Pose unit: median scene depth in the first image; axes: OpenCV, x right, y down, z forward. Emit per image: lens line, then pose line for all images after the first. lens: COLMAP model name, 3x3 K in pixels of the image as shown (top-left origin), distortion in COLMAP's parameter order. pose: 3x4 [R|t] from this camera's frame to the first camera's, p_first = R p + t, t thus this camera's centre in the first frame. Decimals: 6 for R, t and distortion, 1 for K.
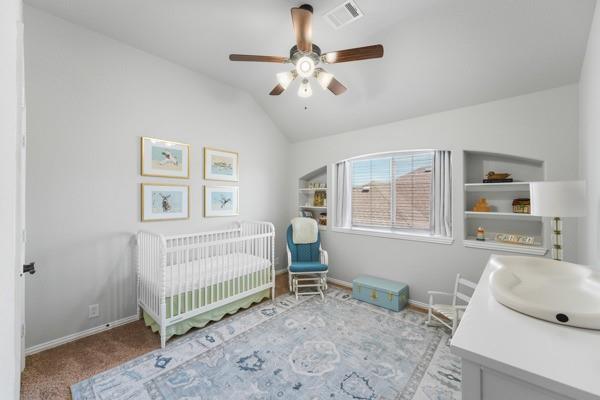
lens RADIAL K [[239.7, 0, 297.8], [0, 239.7, 198.1], [0, 0, 1]] dist [0.000070, -0.000044]
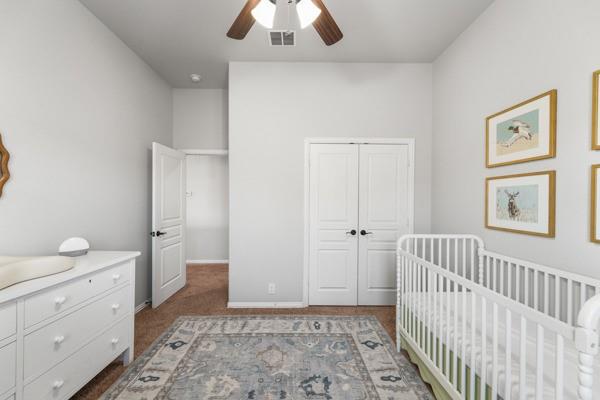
lens RADIAL K [[239.7, 0, 297.0], [0, 239.7, 200.9], [0, 0, 1]] dist [0.000070, -0.000044]
pose [[-0.742184, -0.003263, -0.670188, 0.355947], [-0.005895, 0.999981, 0.001660, 0.015475], [0.670170, 0.005183, -0.742189, 1.291674]]
